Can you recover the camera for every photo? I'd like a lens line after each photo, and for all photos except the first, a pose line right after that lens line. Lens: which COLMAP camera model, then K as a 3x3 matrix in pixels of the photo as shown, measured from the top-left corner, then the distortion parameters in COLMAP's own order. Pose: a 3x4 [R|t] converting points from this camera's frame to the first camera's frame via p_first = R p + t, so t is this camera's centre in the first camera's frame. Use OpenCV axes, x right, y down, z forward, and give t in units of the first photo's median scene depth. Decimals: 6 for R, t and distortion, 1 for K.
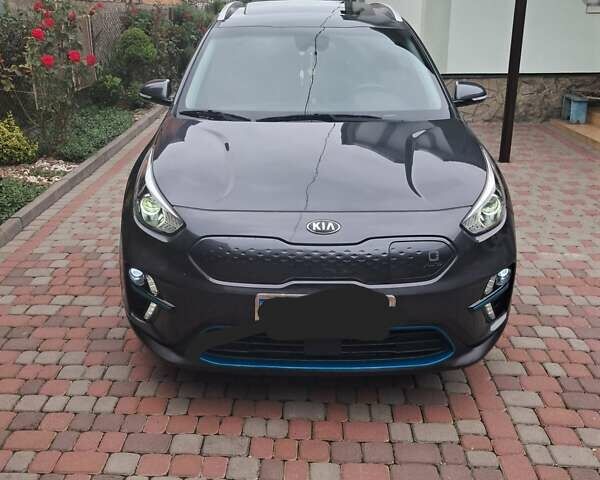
lens RADIAL K [[691.1, 0, 282.6], [0, 691.1, 265.3], [0, 0, 1]] dist [-0.005293, -0.012936]
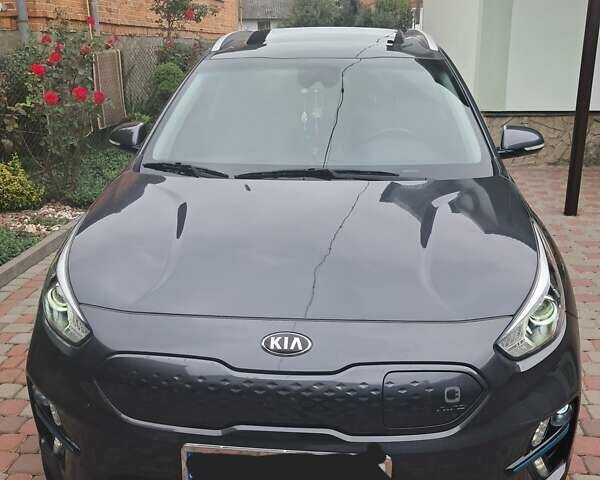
lens RADIAL K [[691.1, 0, 282.6], [0, 691.1, 265.3], [0, 0, 1]] dist [-0.005293, -0.012936]
pose [[0.995809, 0.018928, -0.089479, 0.088519], [-0.023114, 0.998675, -0.045982, -0.078602], [0.088490, 0.047857, 0.994927, 0.248081]]
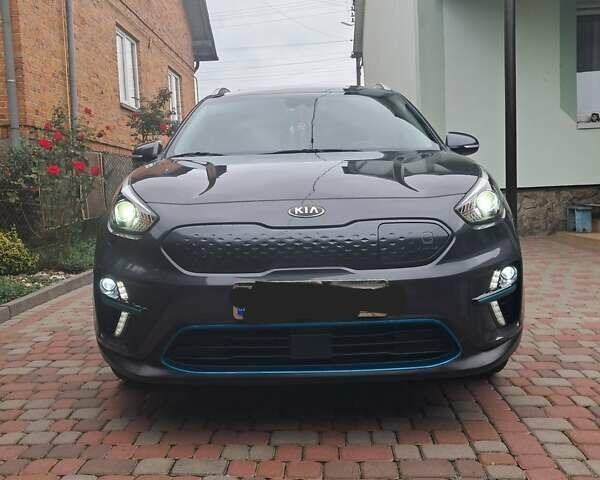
lens RADIAL K [[696.2, 0, 283.3], [0, 696.2, 240.3], [0, 0, 1]] dist [-0.007871, 0.006024]
pose [[0.999489, -0.025434, -0.019342, 0.034992], [0.018858, 0.958190, -0.285512, 0.192122], [0.025795, 0.285001, 0.958180, 0.085726]]
